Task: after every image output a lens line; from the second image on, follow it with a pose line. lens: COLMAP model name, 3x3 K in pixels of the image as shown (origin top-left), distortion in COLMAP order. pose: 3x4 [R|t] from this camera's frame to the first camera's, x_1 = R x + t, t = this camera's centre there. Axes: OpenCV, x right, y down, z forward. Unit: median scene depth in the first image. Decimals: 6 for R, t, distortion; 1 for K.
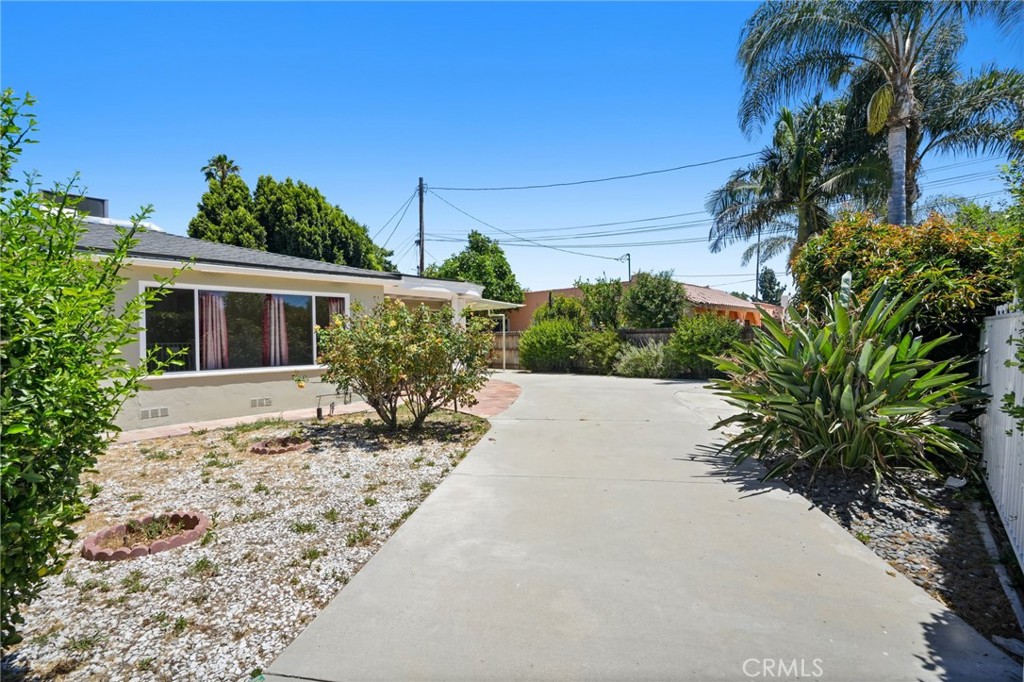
lens RADIAL K [[462.5, 0, 508.2], [0, 462.5, 339.5], [0, 0, 1]] dist [-0.001169, -0.000573]
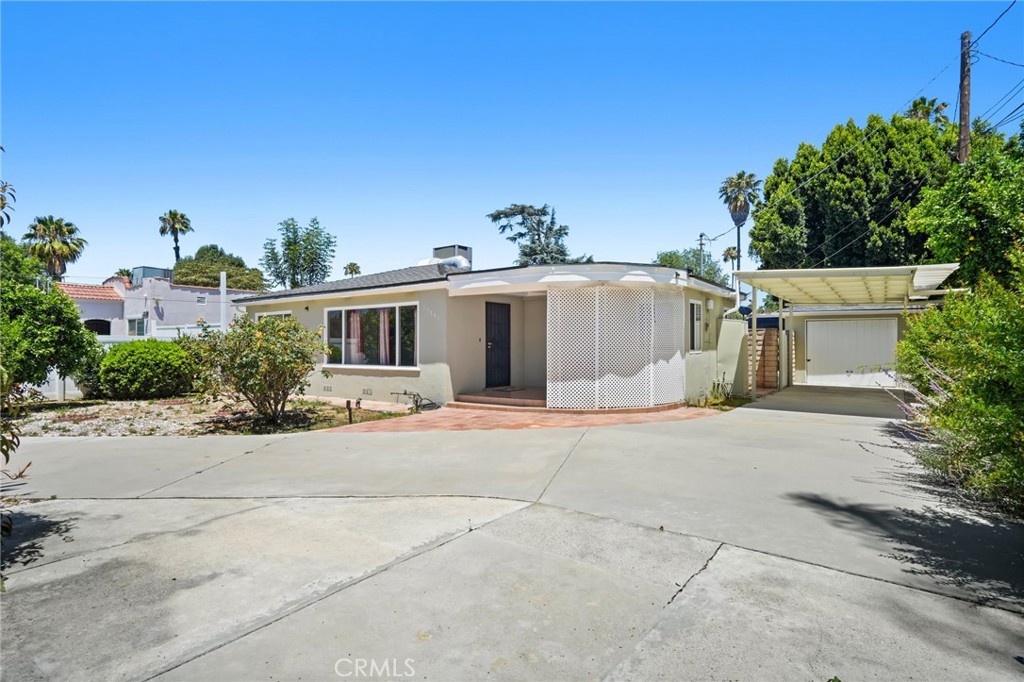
lens RADIAL K [[539.8, 0, 512.0], [0, 539.8, 341.0], [0, 0, 1]] dist [-0.002326, -0.000116]
pose [[0.131405, 0.008701, -0.991291, 0.980377], [0.001247, 0.999959, 0.008943, -0.020075], [0.991328, -0.002411, 0.131389, 1.135716]]
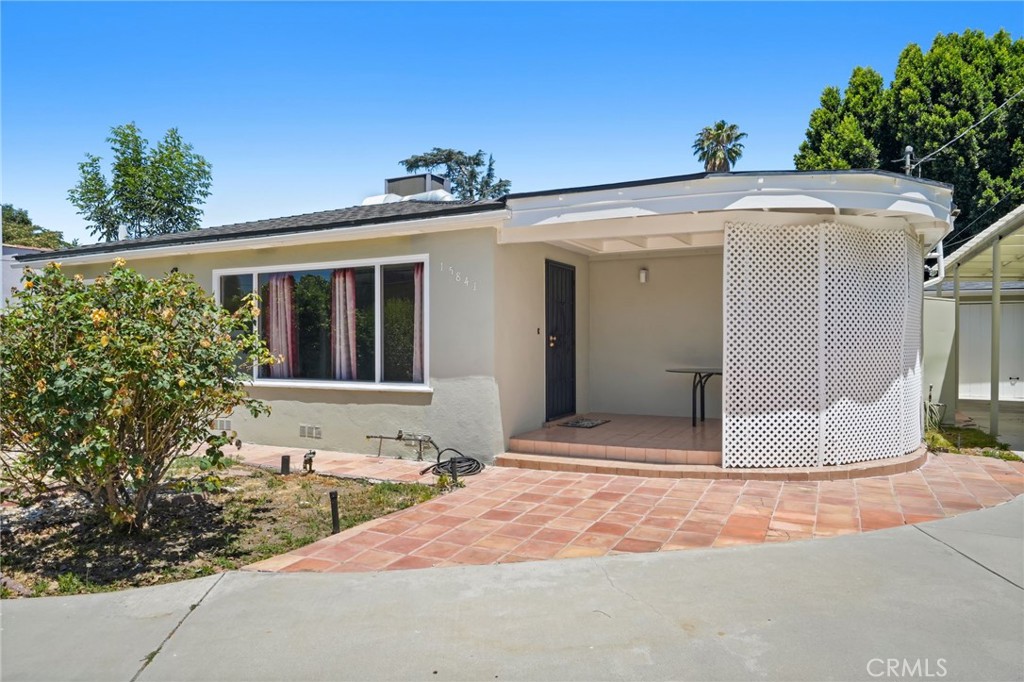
lens RADIAL K [[671.5, 0, 513.3], [0, 671.5, 342.5], [0, 0, 1]] dist [-0.002974, 0.000722]
pose [[0.289118, 0.019839, -0.957088, 0.457569], [-0.000221, 0.999787, 0.020657, -0.014048], [0.957293, -0.005761, 0.289061, 0.942147]]
